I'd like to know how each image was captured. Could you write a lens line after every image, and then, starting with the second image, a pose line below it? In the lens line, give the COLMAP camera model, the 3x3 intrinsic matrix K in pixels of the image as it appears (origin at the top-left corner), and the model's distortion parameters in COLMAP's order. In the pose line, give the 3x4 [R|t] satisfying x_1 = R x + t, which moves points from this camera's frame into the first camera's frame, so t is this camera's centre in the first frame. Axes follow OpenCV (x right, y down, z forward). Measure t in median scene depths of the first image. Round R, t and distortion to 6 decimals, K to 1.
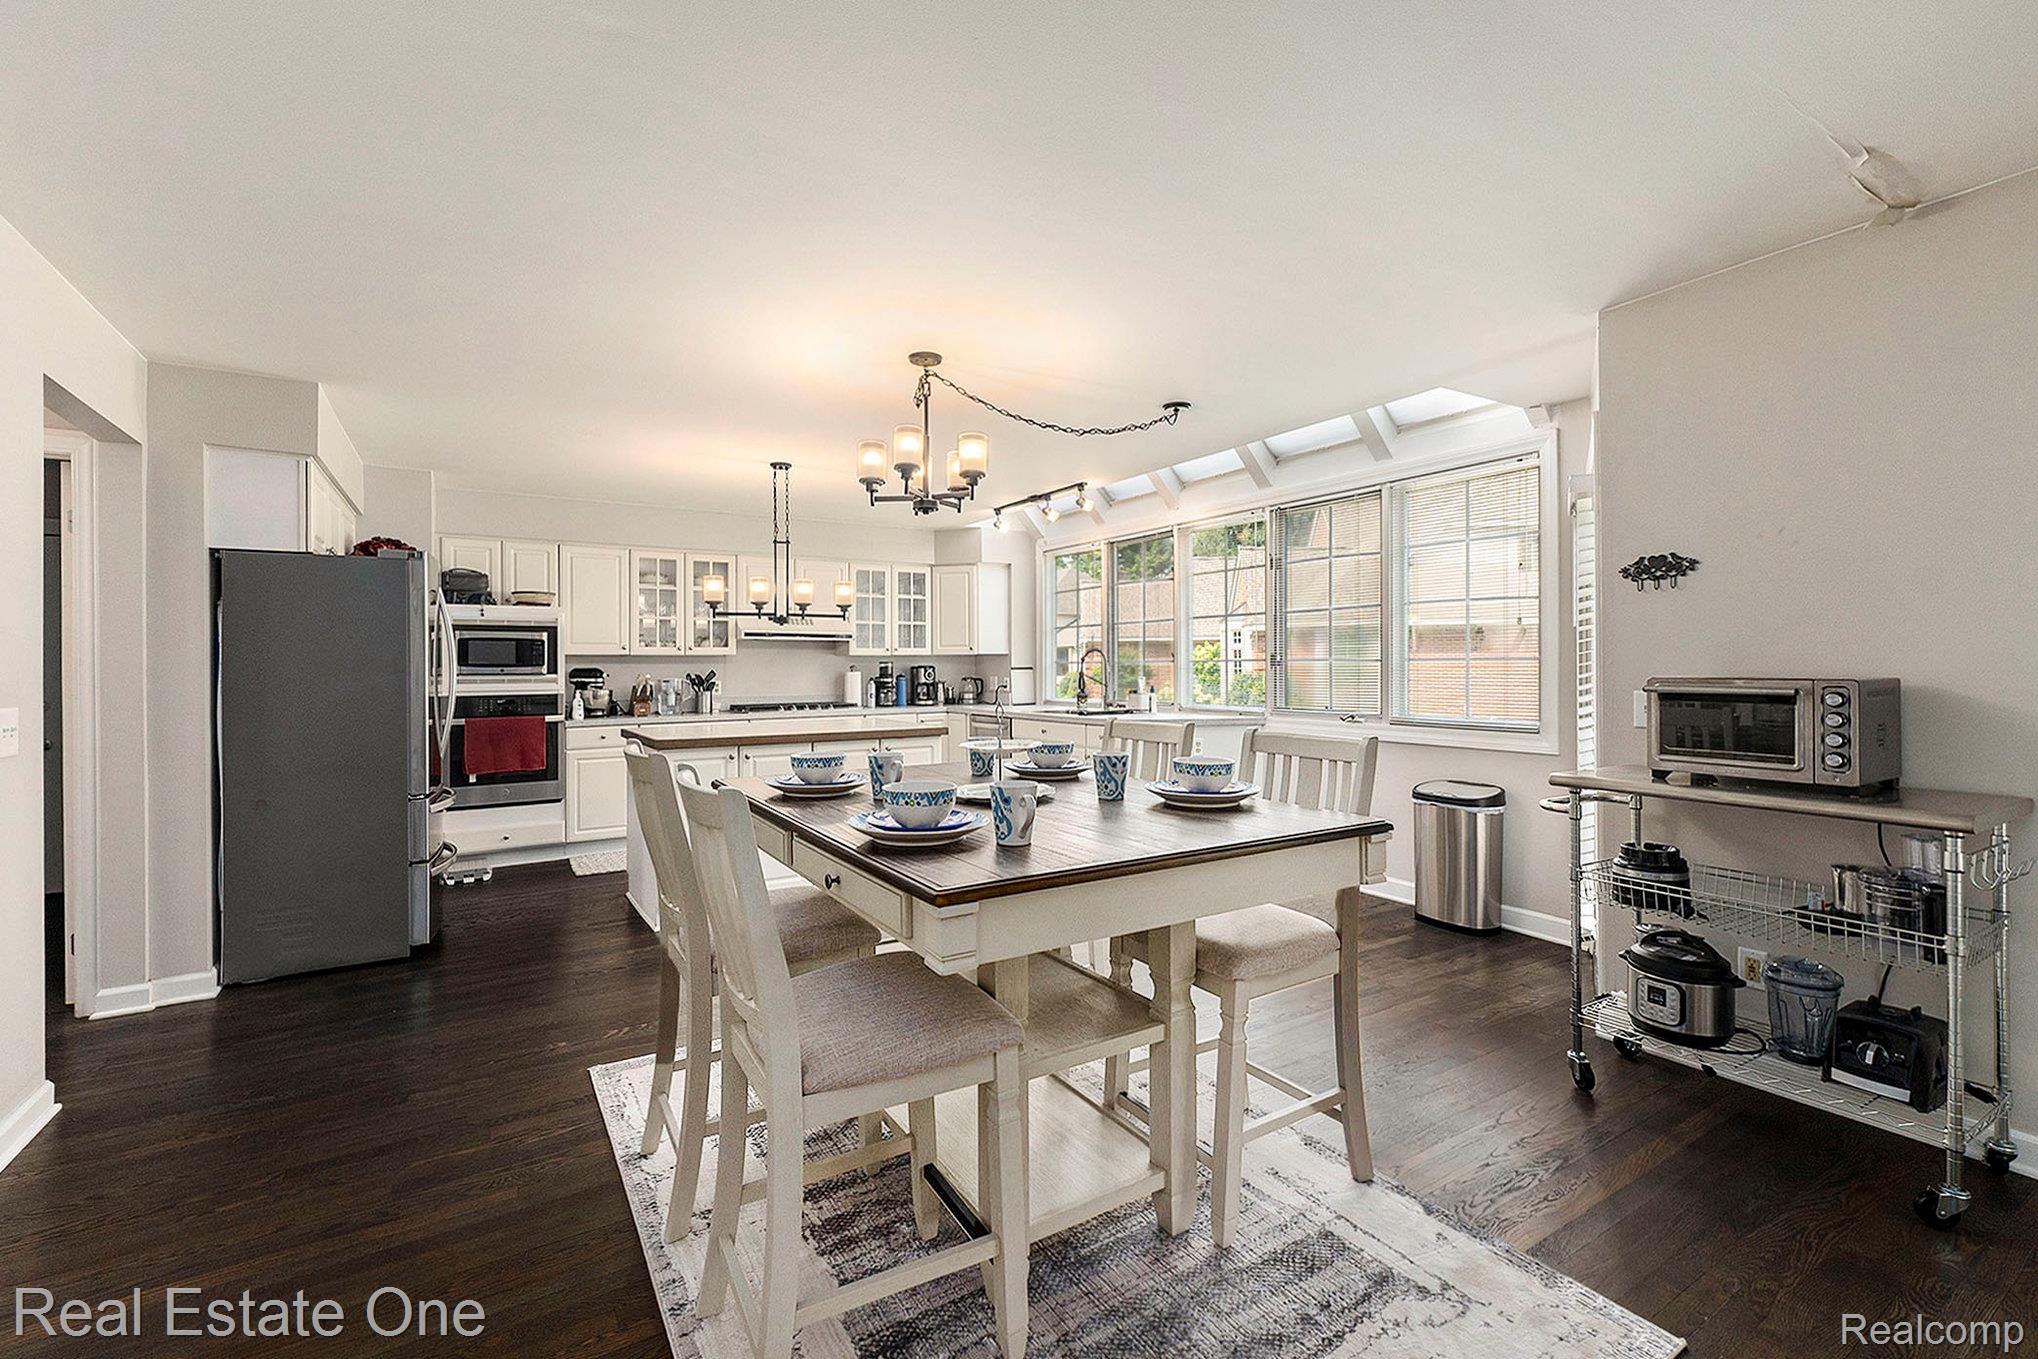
lens RADIAL K [[849.5, 0, 1018.7], [0, 849.5, 670.7], [0, 0, 1]] dist [-0.000157, -0.000404]
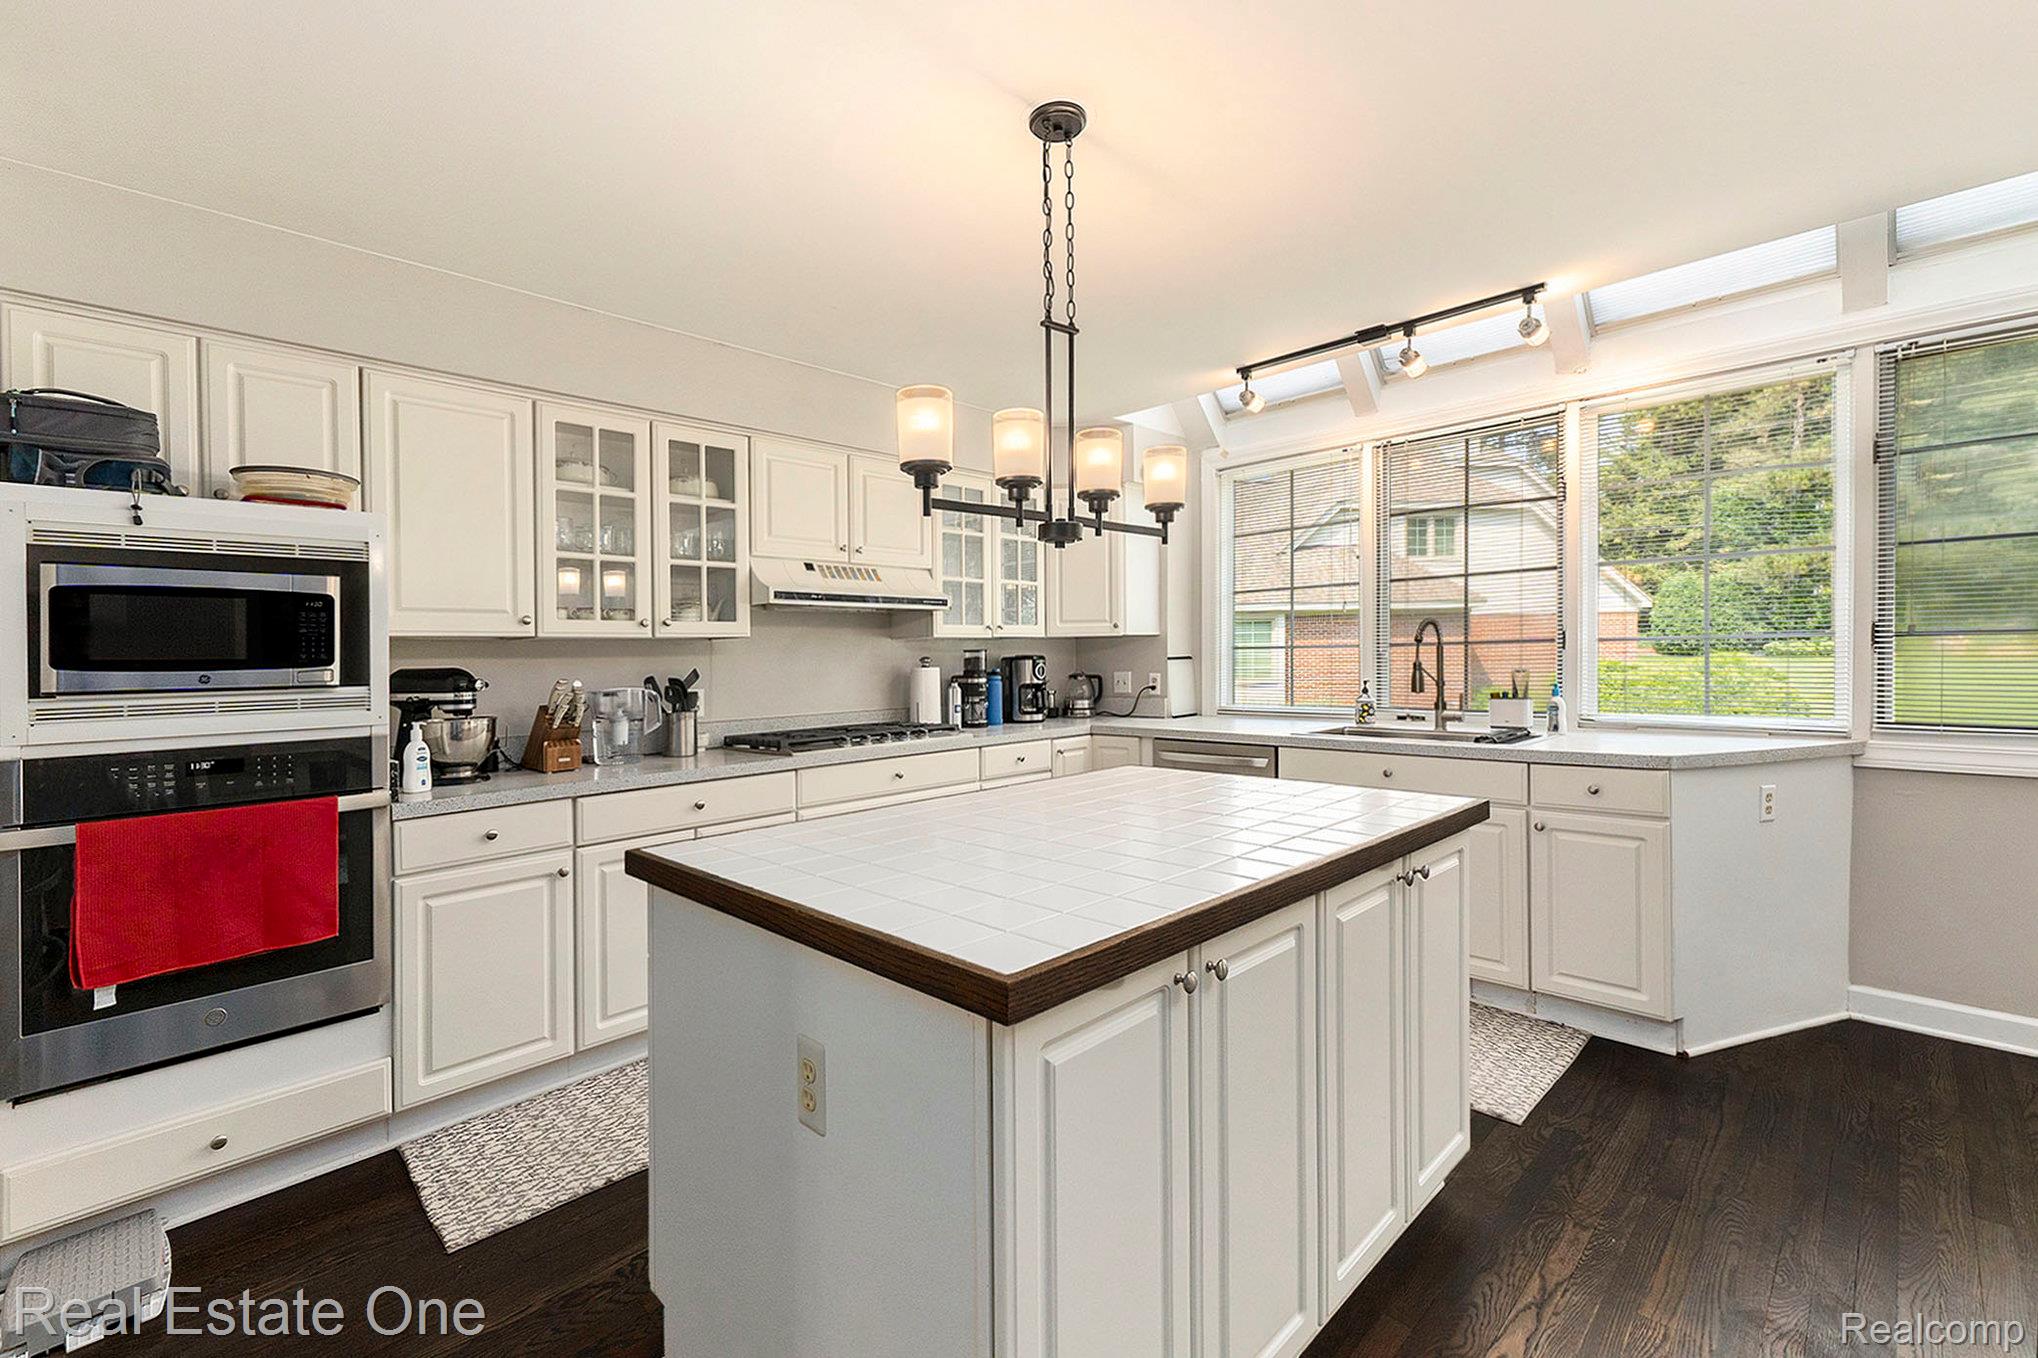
lens RADIAL K [[878.8, 0, 1014.0], [0, 878.8, 652.8], [0, 0, 1]] dist [0.000446, -0.000369]
pose [[0.980500, -0.012605, 0.196116, -0.307940], [0.014732, 0.999847, -0.009388, -0.002547], [-0.195968, 0.012094, 0.980536, 0.507856]]
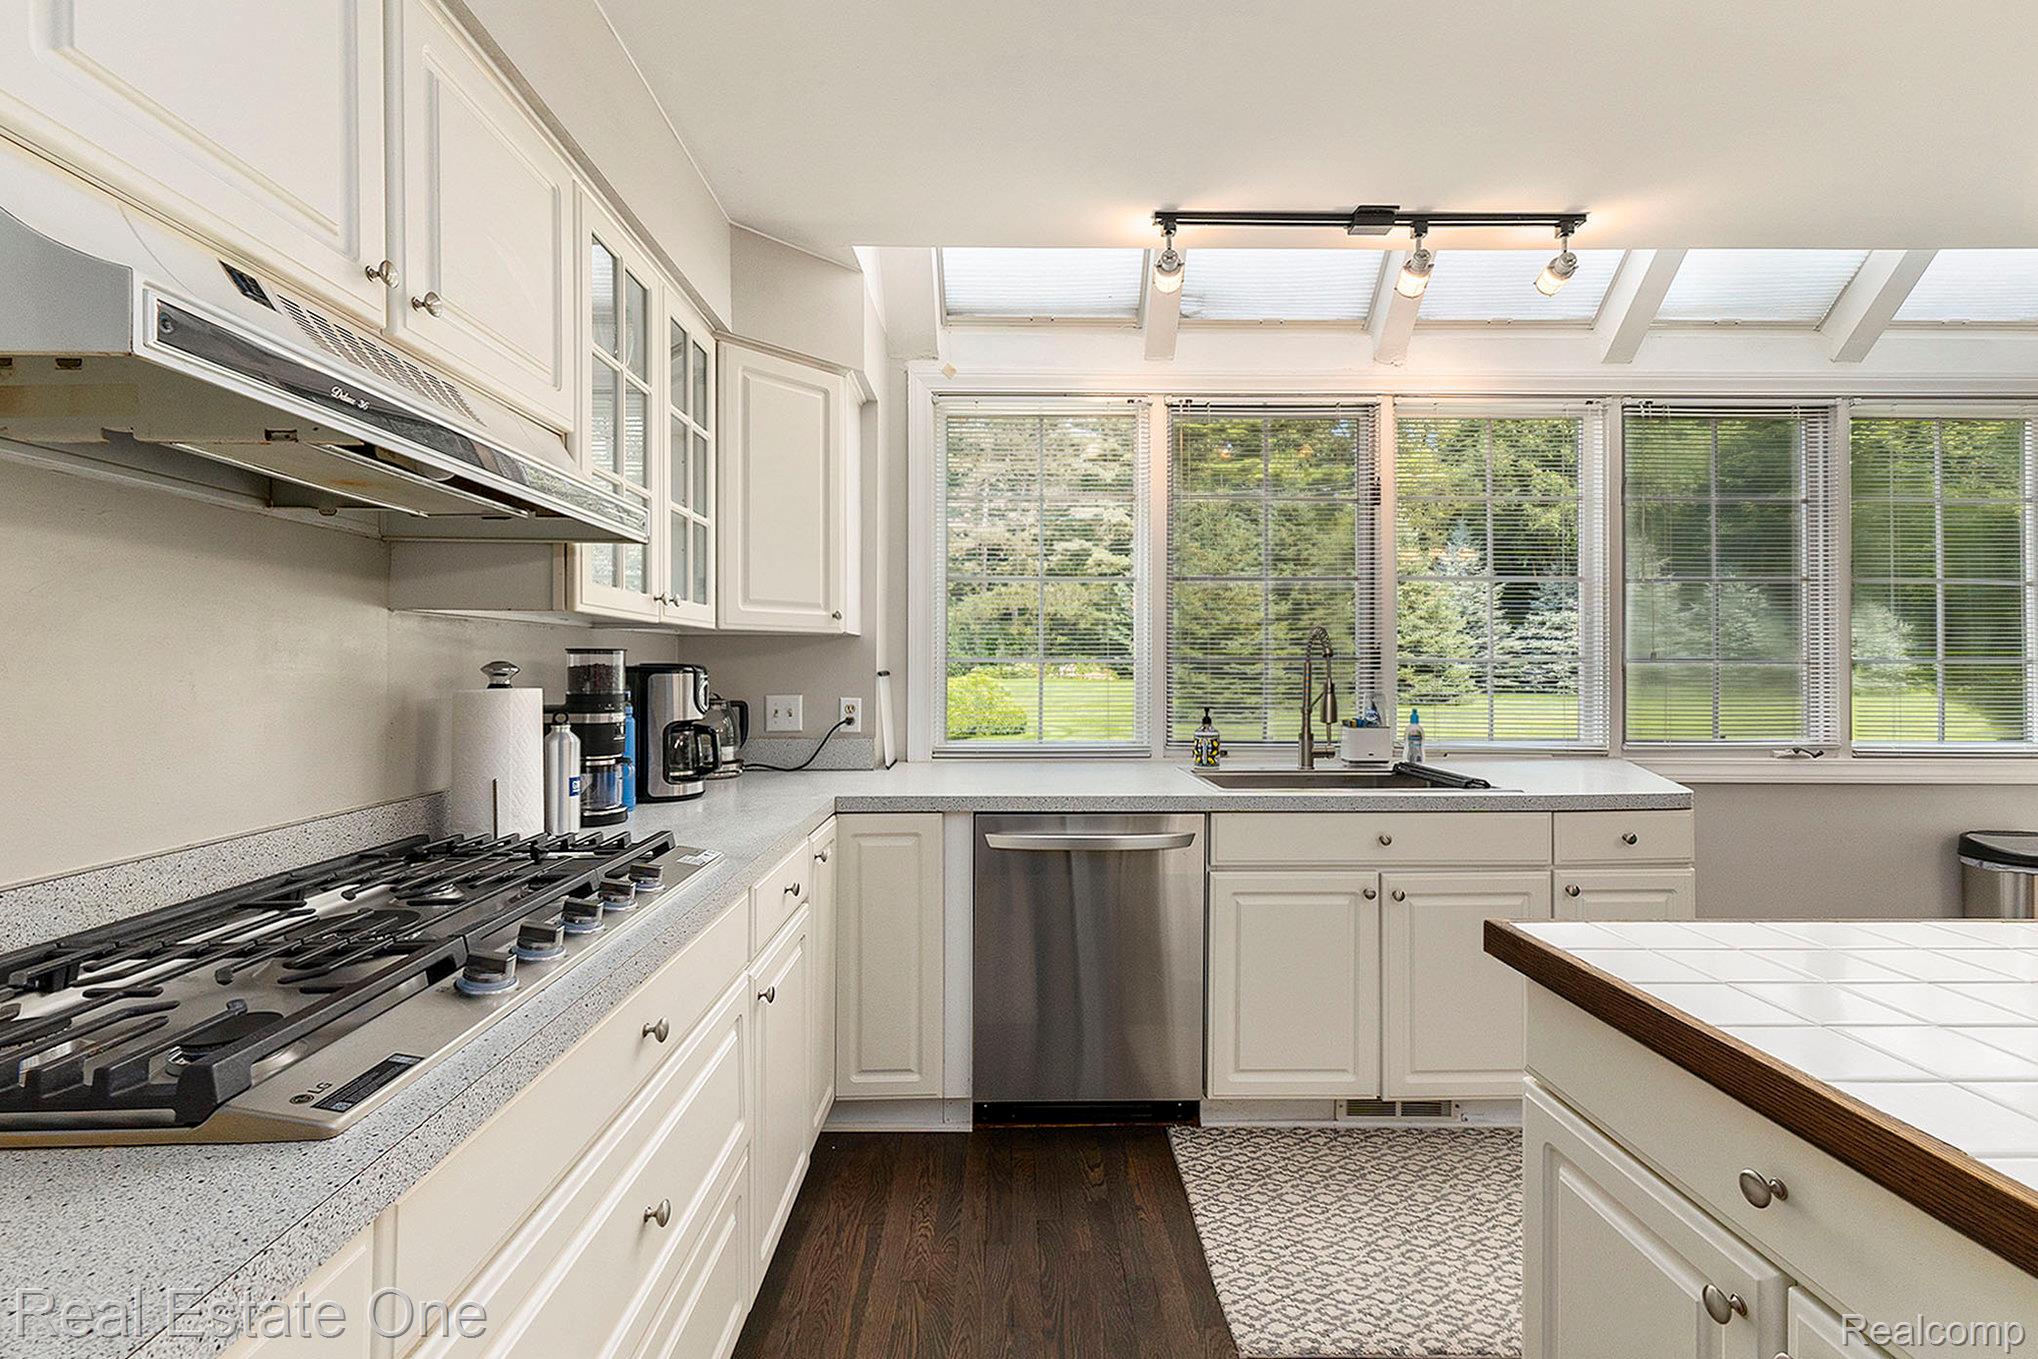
lens RADIAL K [[849.5, 0, 1018.7], [0, 849.5, 670.7], [0, 0, 1]] dist [-0.000157, -0.000404]
pose [[0.534984, 0.001405, 0.844861, -0.379452], [0.001028, 0.999997, -0.002313, -0.003330], [-0.844861, 0.002106, 0.534981, 0.944851]]
